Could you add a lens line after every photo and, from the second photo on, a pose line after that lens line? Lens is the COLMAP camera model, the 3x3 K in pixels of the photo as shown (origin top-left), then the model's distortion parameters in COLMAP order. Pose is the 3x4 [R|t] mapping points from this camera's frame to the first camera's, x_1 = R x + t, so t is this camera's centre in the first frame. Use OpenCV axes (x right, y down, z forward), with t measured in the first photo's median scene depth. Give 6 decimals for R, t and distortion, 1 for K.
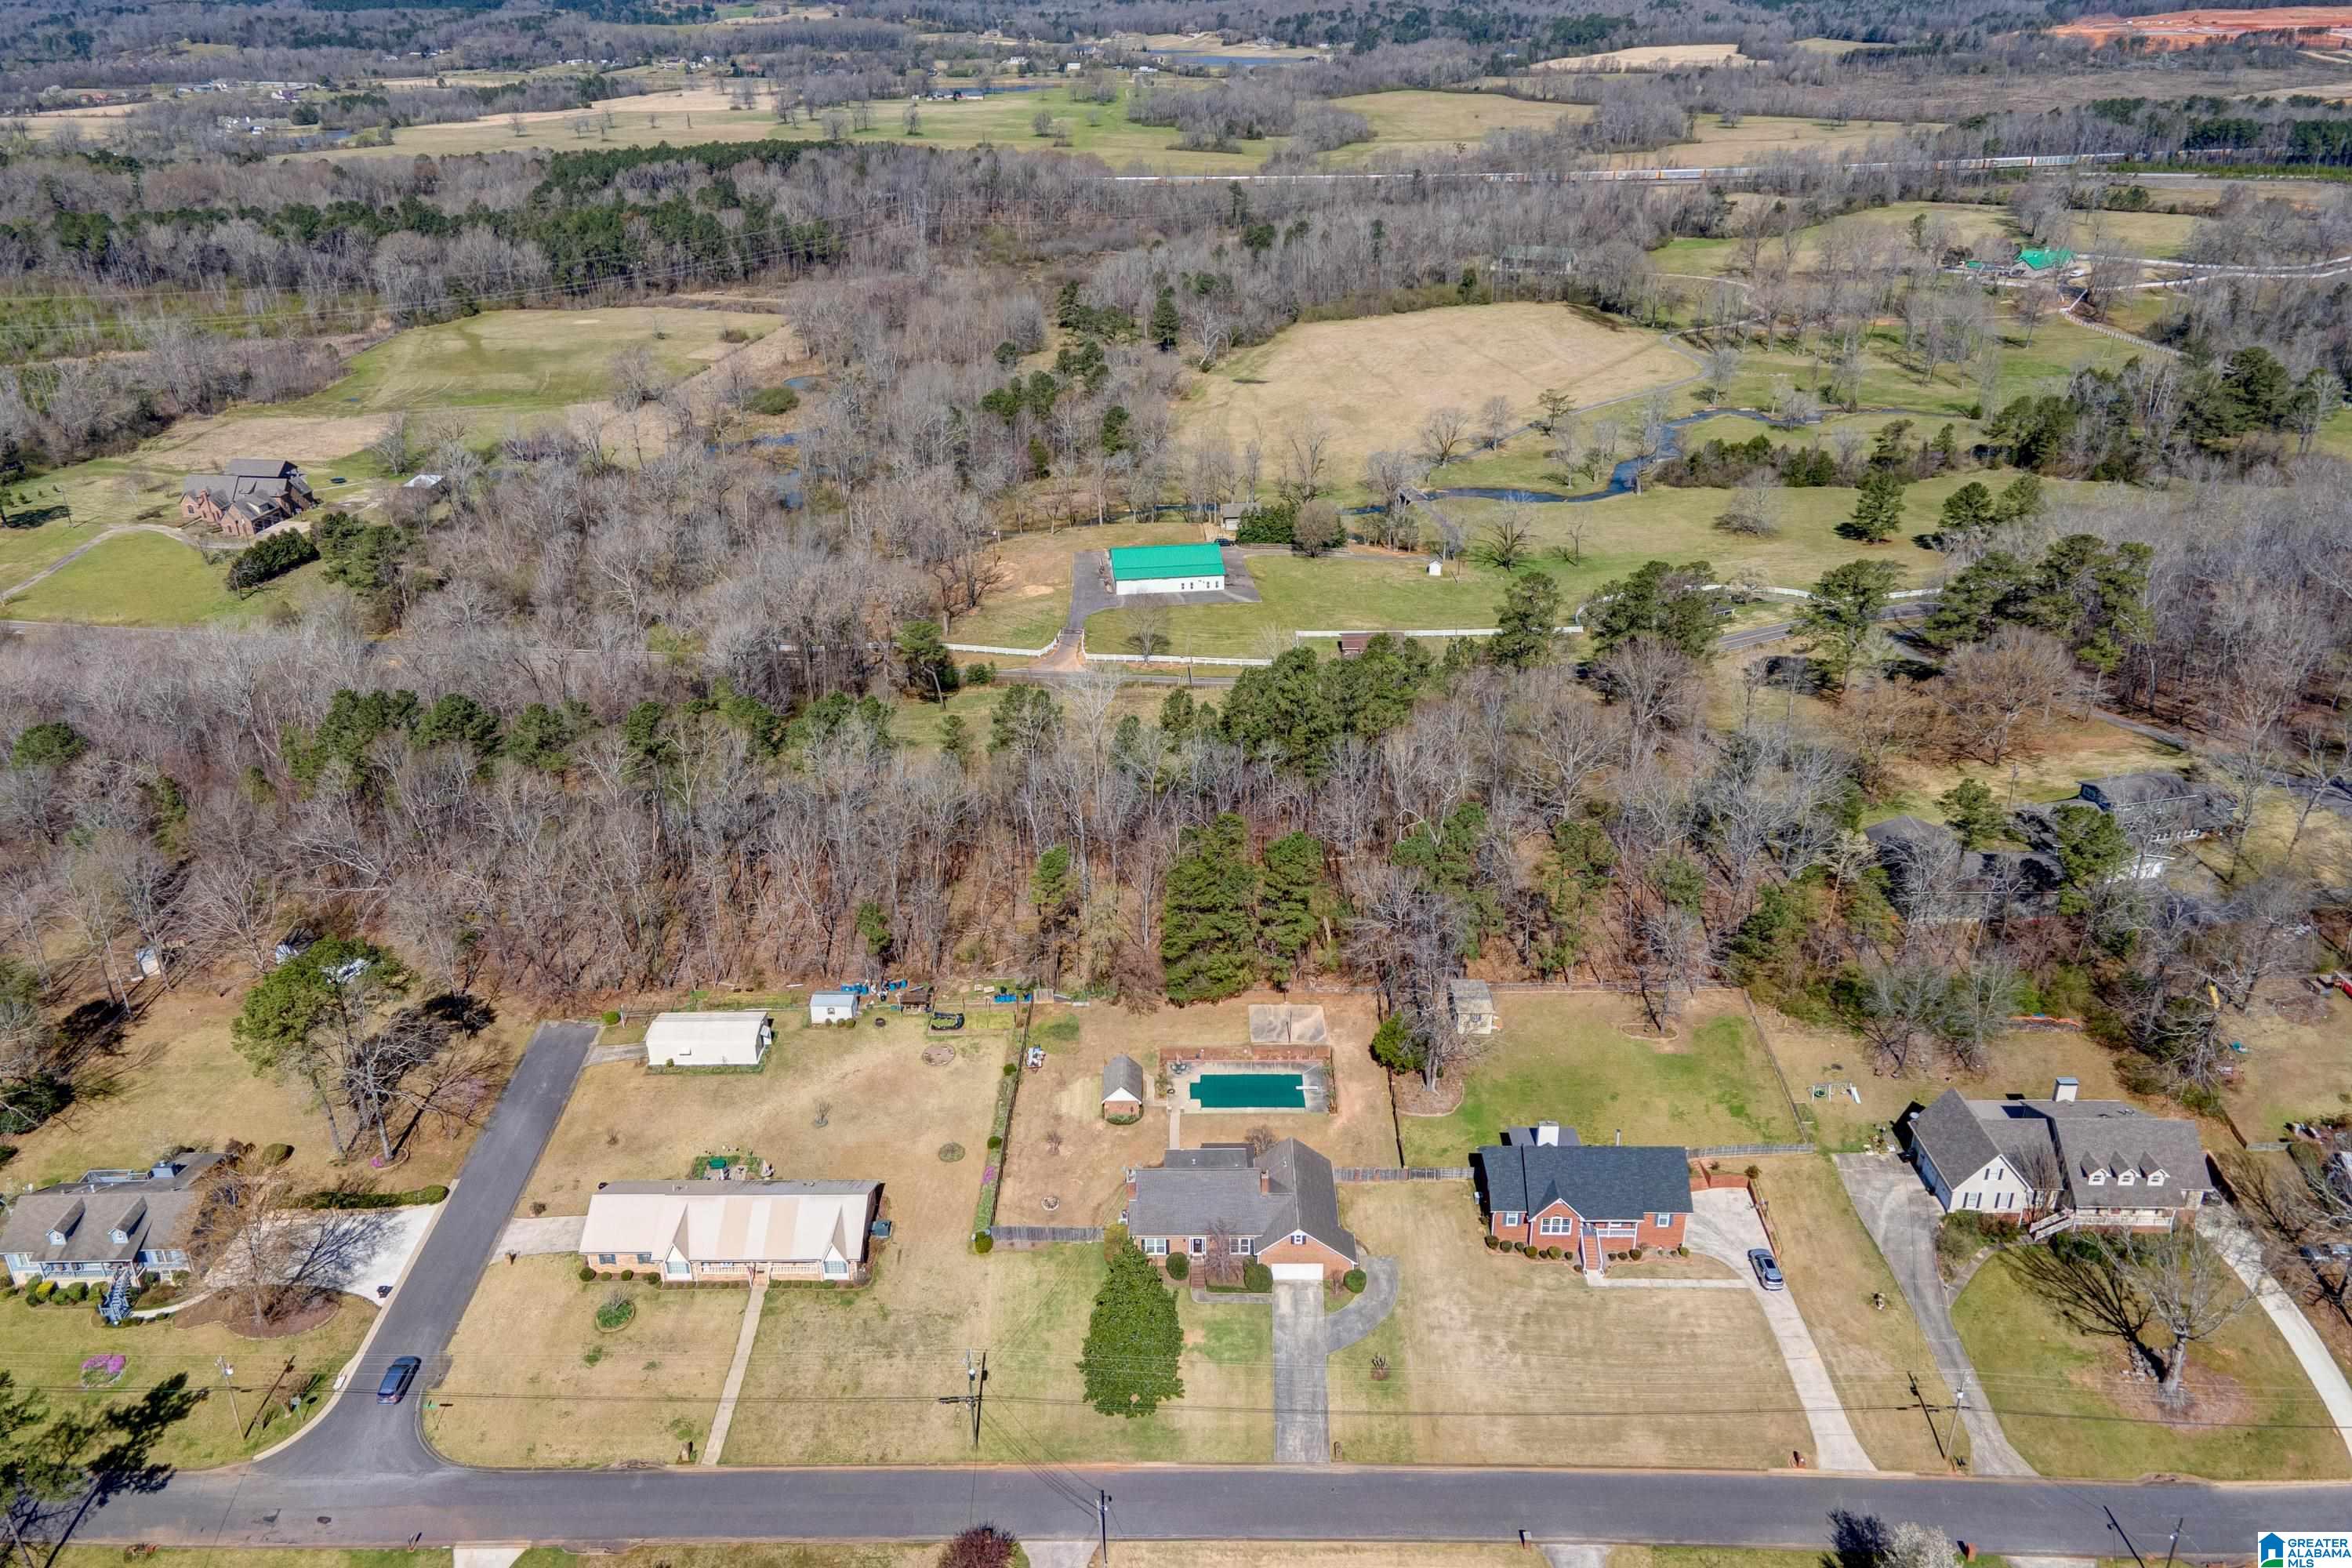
lens RADIAL K [[1678.6, 0, 1176.0], [0, 1678.6, 784.0], [0, 0, 1]] dist [0.042031, -0.001501]
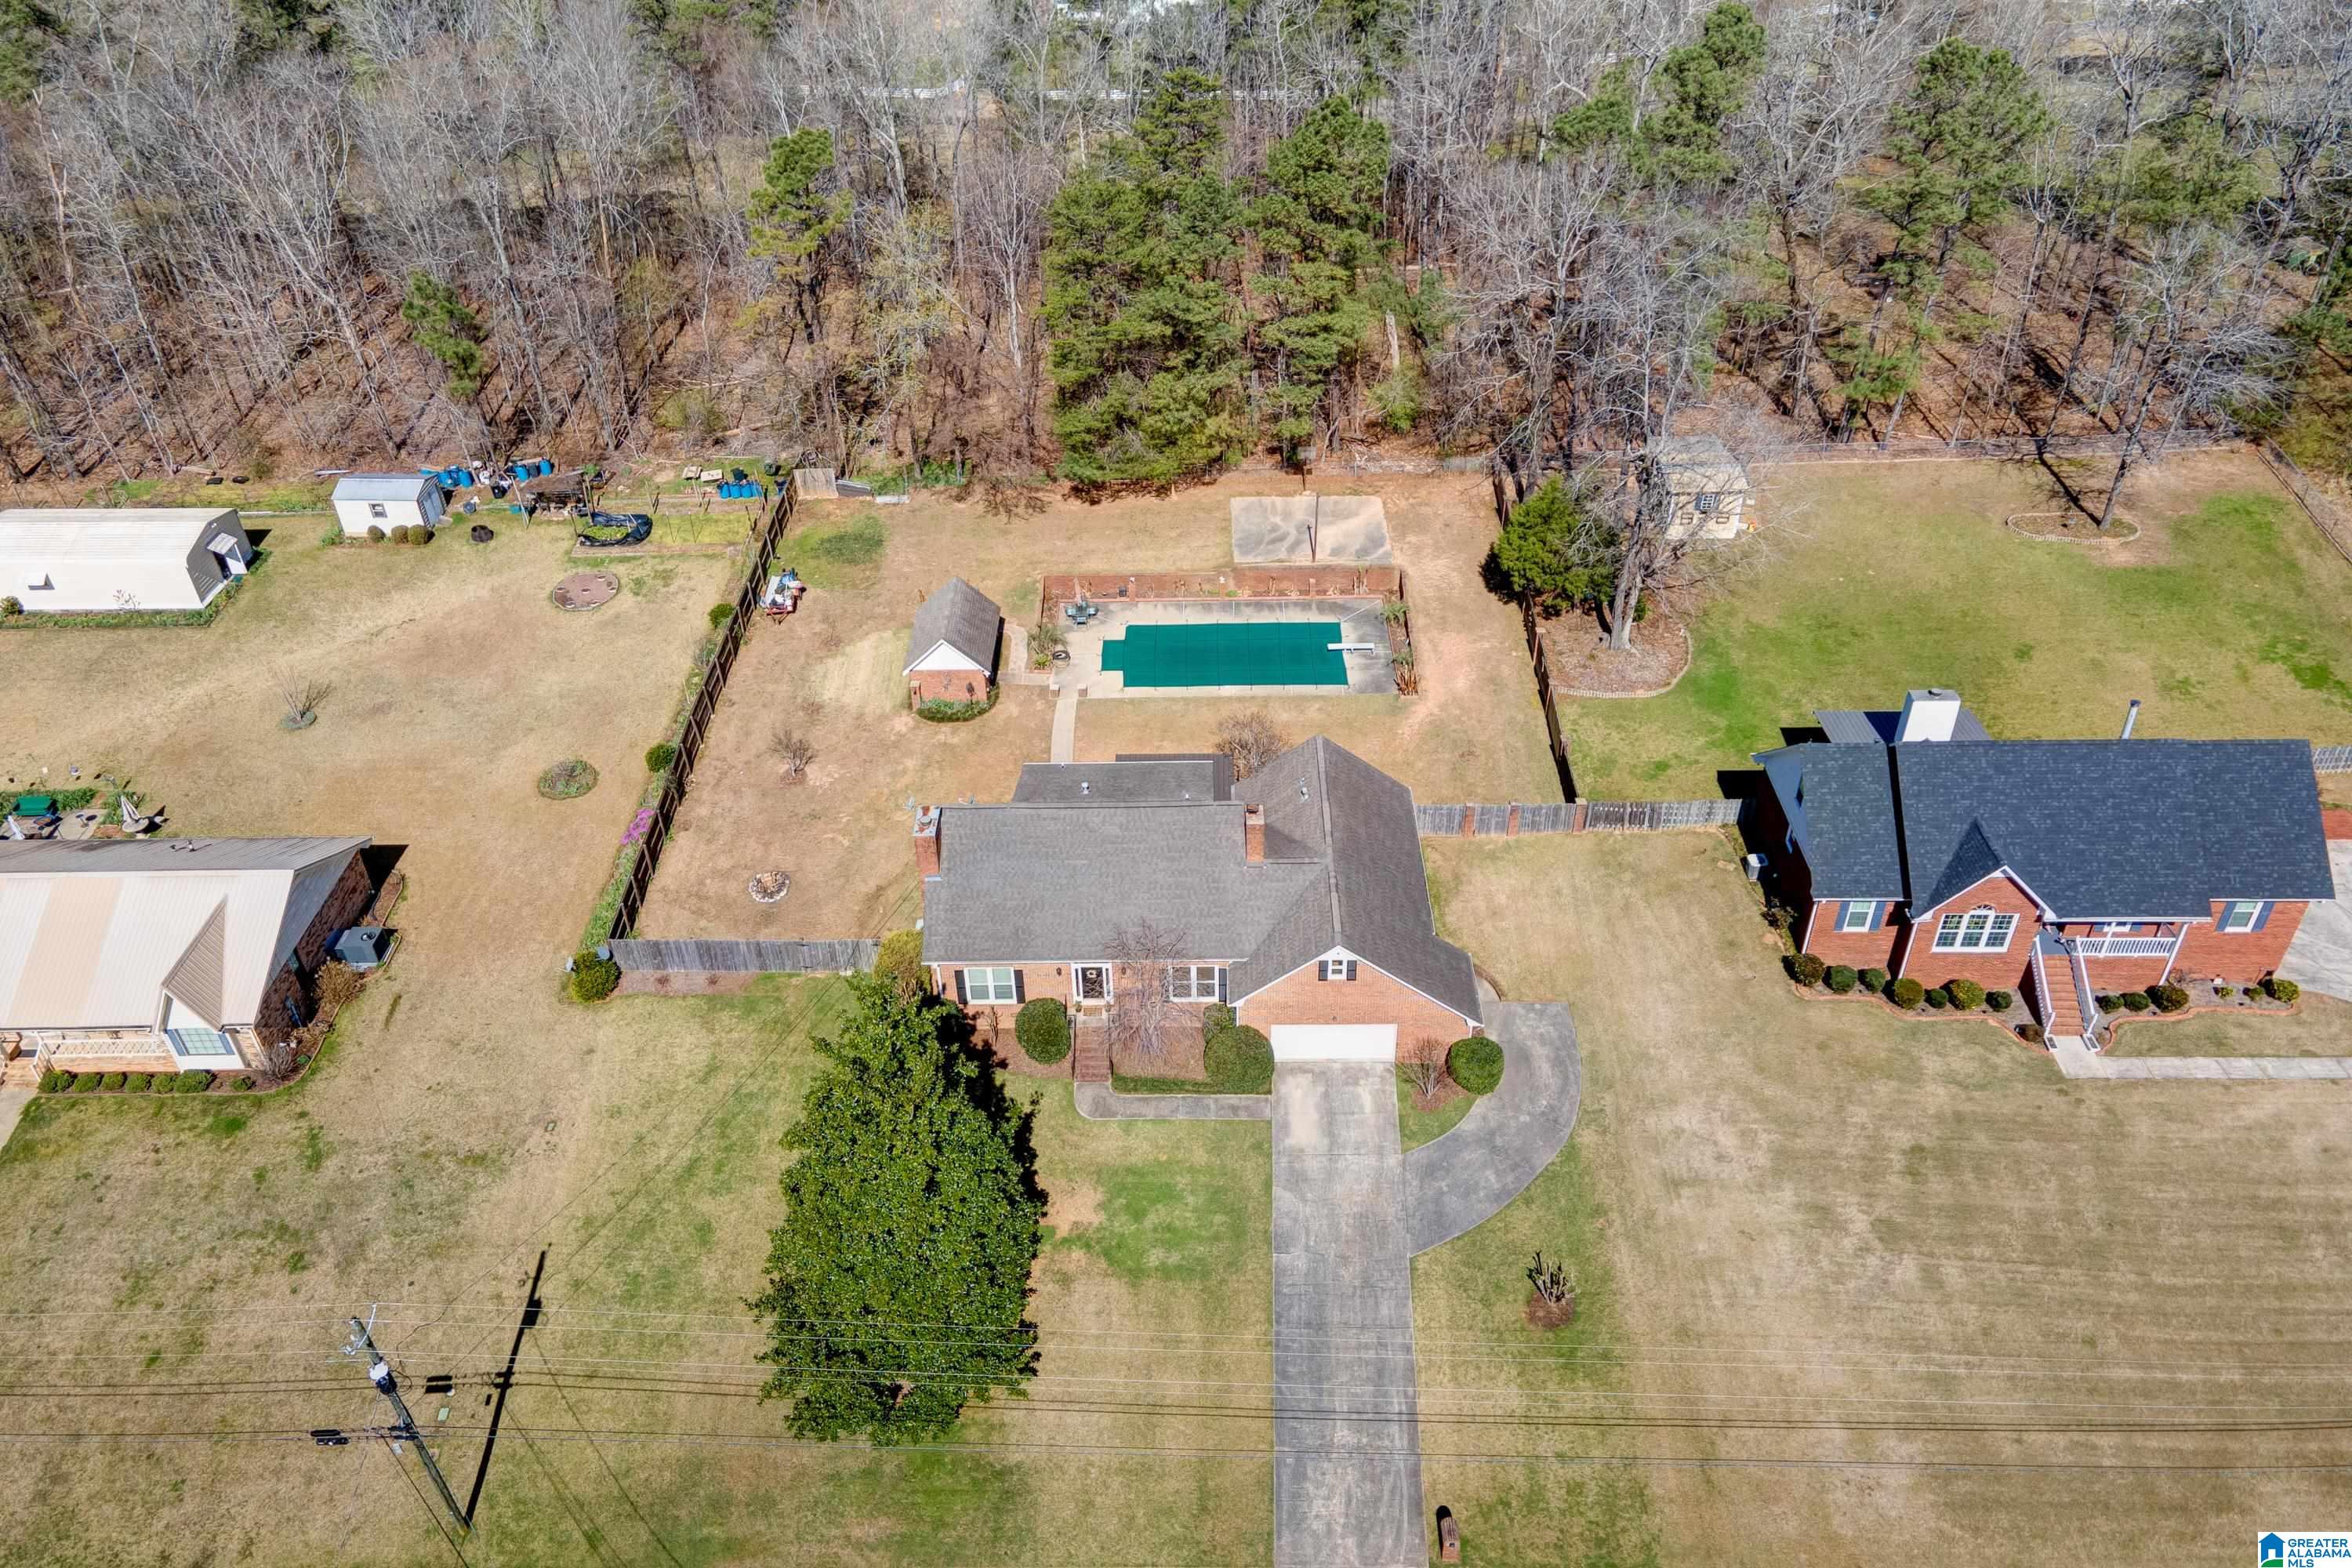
lens RADIAL K [[1714.2, 0, 1174.5], [0, 1714.2, 775.1], [0, 0, 1]] dist [0.041337, 0.002260]
pose [[0.999944, -0.006934, -0.008037, 0.033937], [0.008234, 0.984519, 0.175082, 0.138671], [0.006699, -0.175139, 0.984521, 0.548679]]
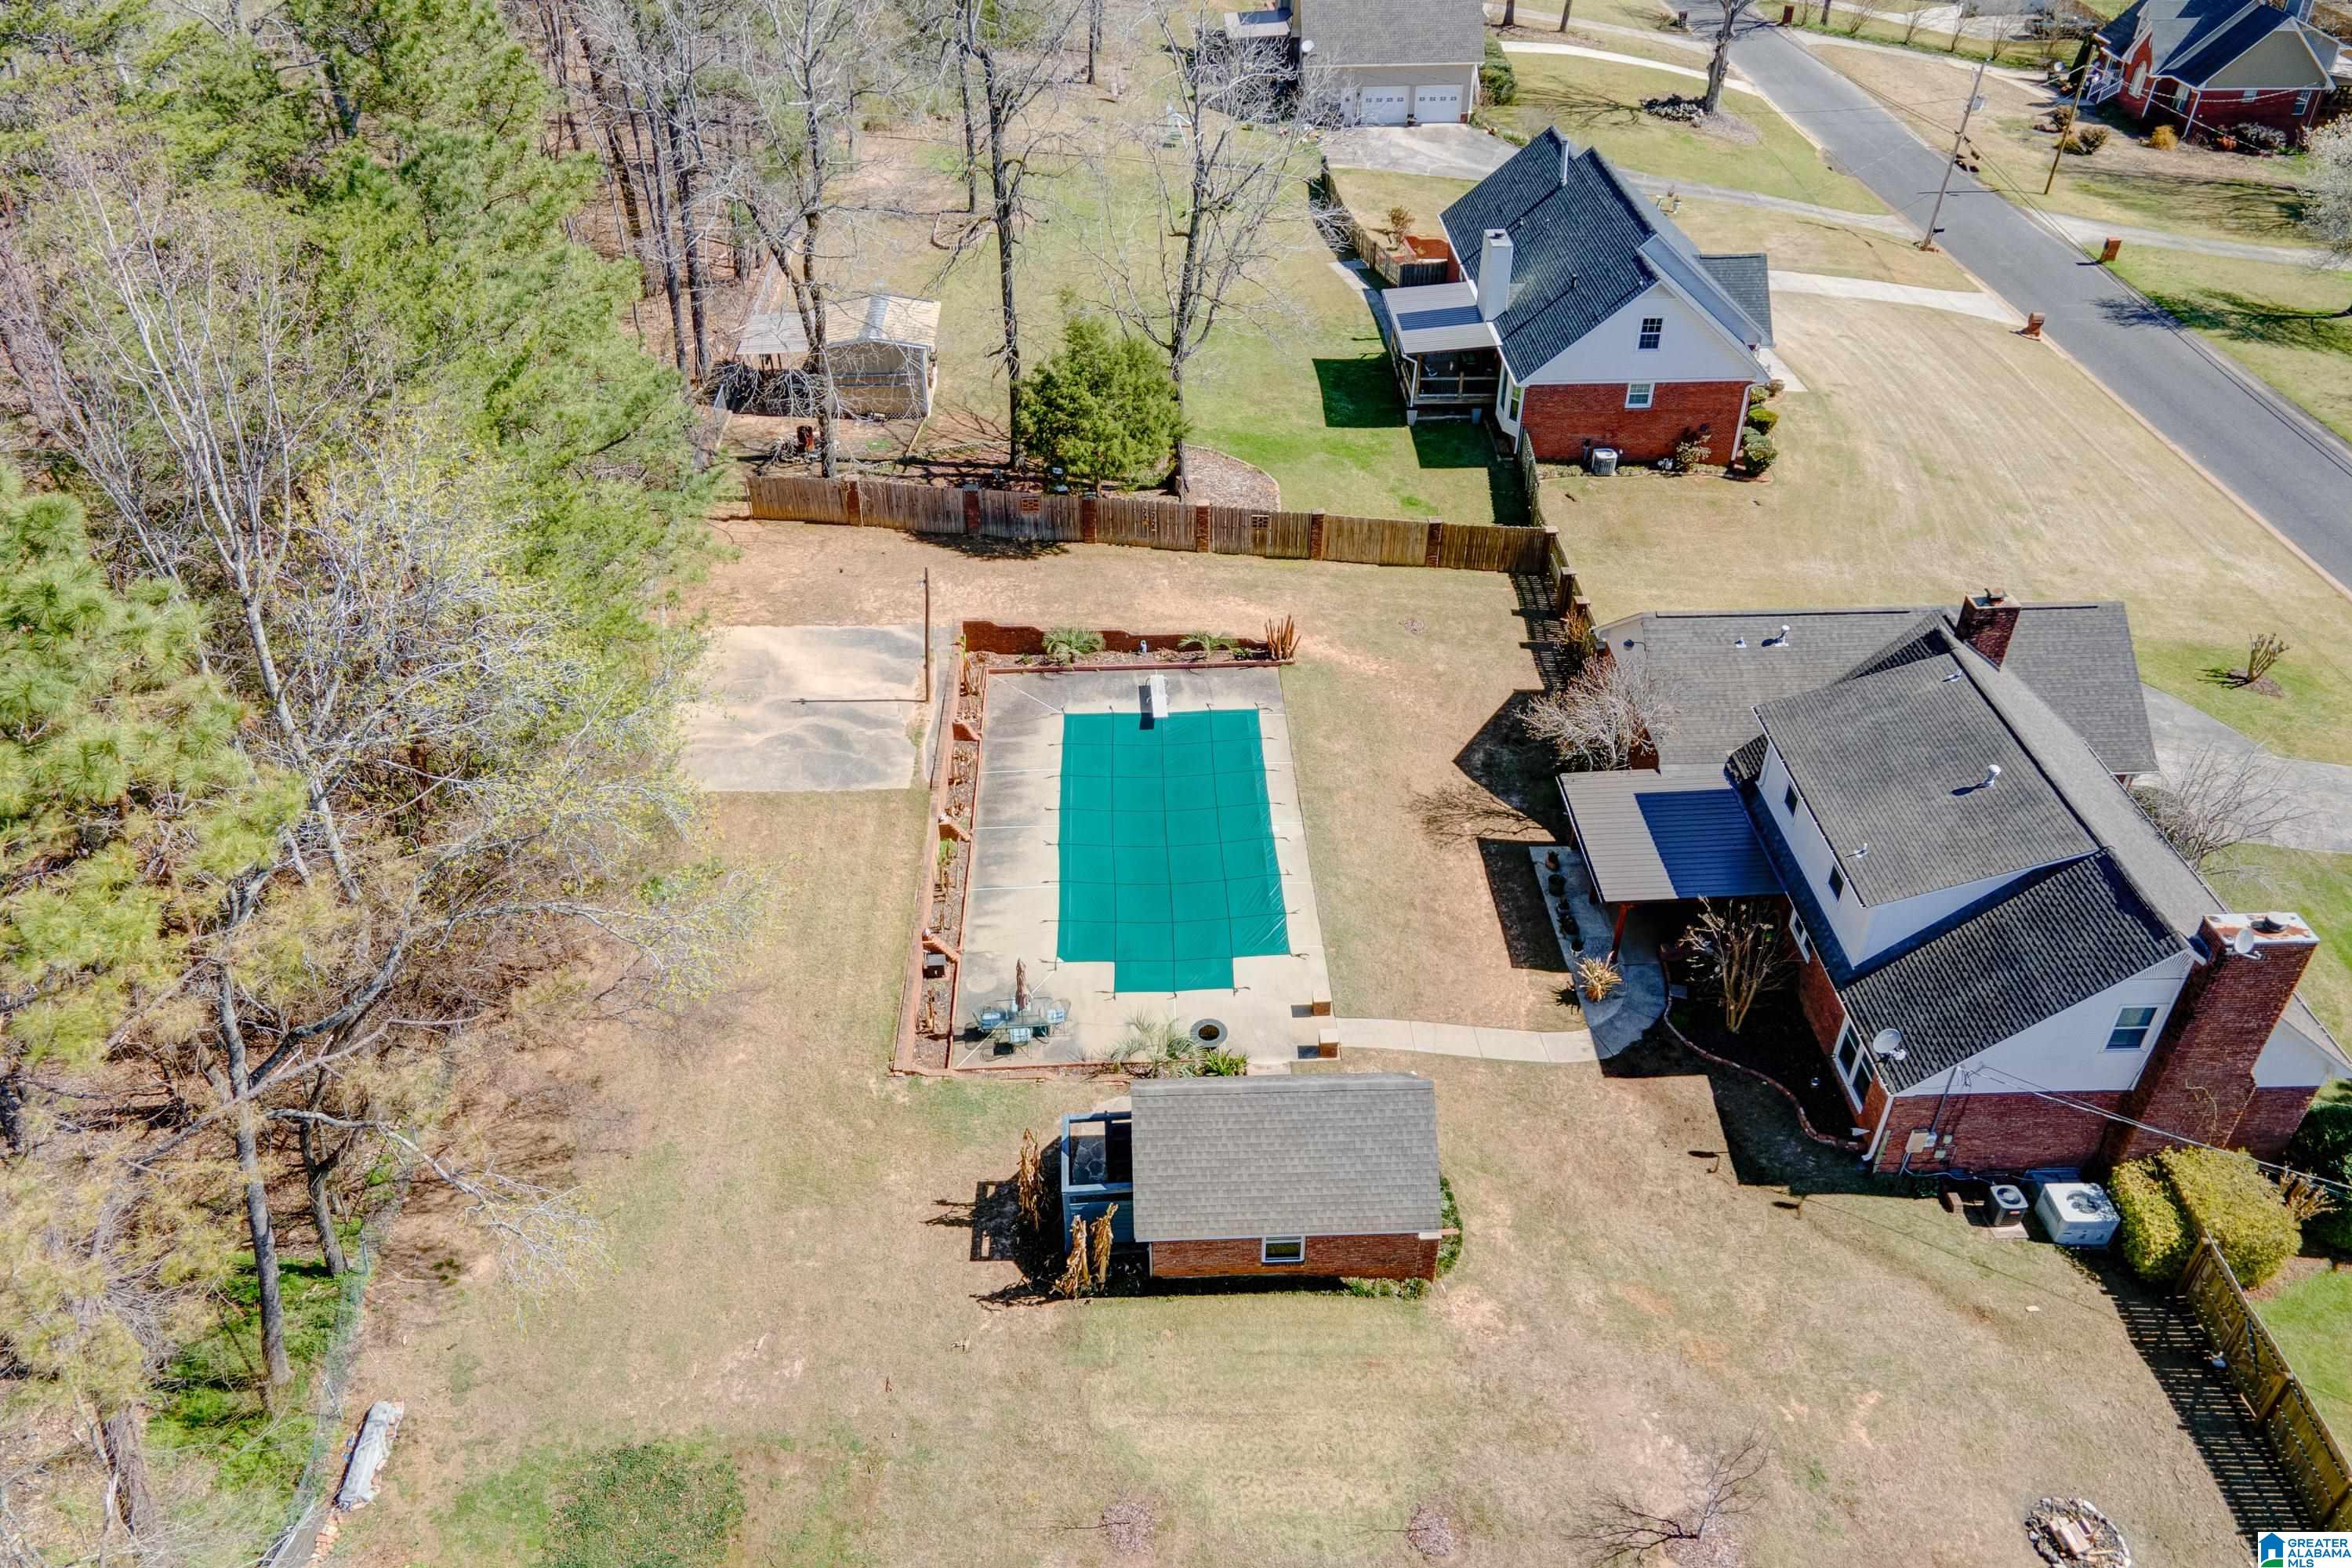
lens RADIAL K [[1714.2, 0, 1174.5], [0, 1714.2, 775.1], [0, 0, 1]] dist [0.041337, 0.002260]
pose [[-0.046580, -0.585902, 0.809042, -0.173056], [0.450513, 0.710551, 0.540514, 0.036585], [-0.891554, 0.389662, 0.230859, 0.984005]]
